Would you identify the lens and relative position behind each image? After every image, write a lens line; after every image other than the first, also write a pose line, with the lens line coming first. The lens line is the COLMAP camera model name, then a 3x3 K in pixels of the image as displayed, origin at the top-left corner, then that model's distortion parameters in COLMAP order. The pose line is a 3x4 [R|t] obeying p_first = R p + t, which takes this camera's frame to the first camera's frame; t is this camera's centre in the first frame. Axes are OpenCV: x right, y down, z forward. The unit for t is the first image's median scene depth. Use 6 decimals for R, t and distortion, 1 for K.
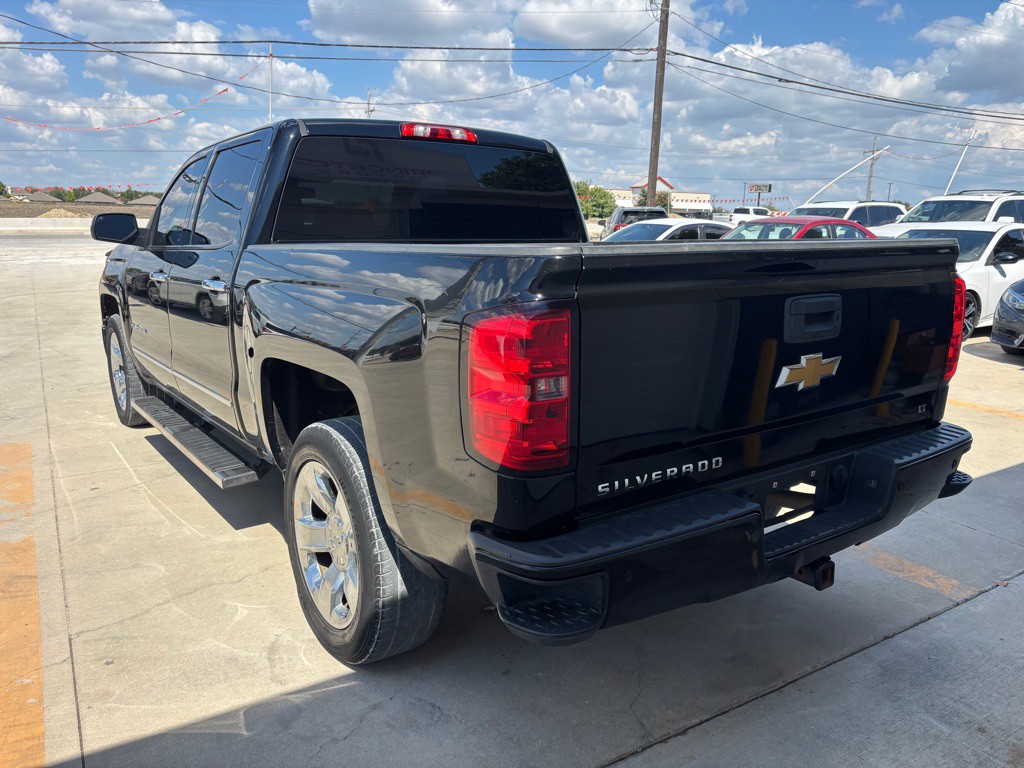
lens RADIAL K [[781.4, 0, 513.8], [0, 781.4, 387.3], [0, 0, 1]] dist [0.030089, -0.020644]
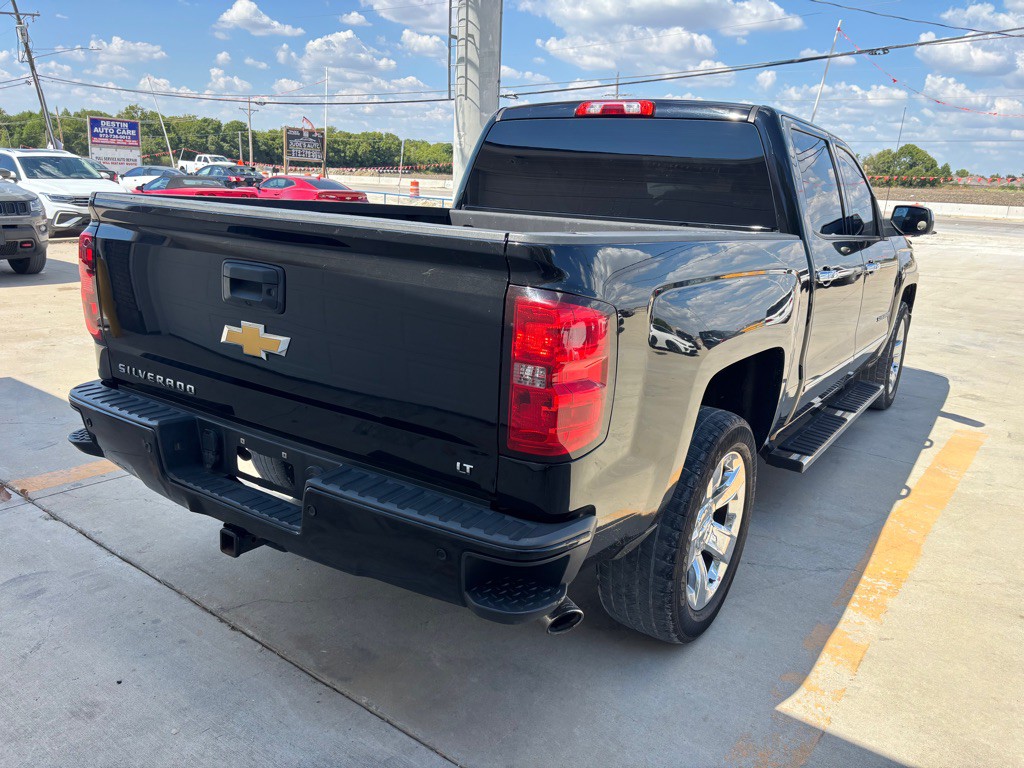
lens RADIAL K [[775.6, 0, 520.0], [0, 775.6, 383.8], [0, 0, 1]] dist [0.043056, -0.052313]
pose [[0.359896, 0.246465, -0.899850, 1.361487], [-0.238934, 0.956661, 0.166463, -0.205823], [0.901879, 0.155096, 0.403187, 0.890904]]
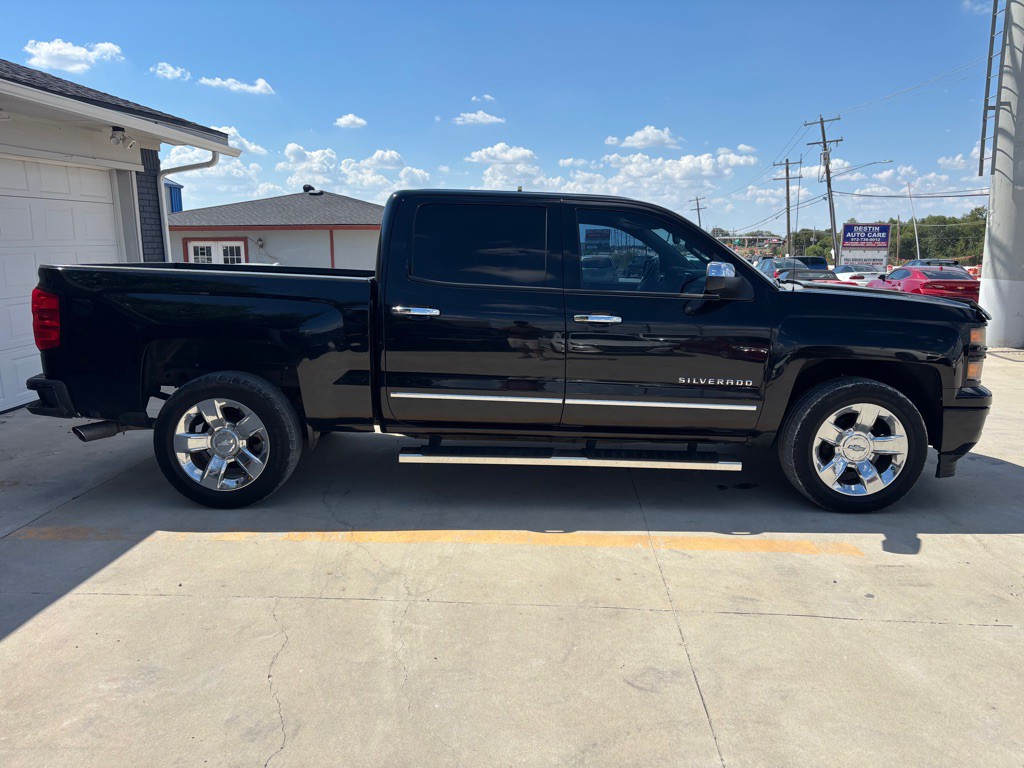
lens RADIAL K [[775.6, 0, 522.9], [0, 775.6, 388.5], [0, 0, 1]] dist [0.043056, -0.052313]
pose [[-0.575909, 0.123304, -0.808161, 1.615466], [-0.185070, 0.943232, 0.275796, -0.707652], [0.796290, 0.308400, -0.520396, 3.327320]]
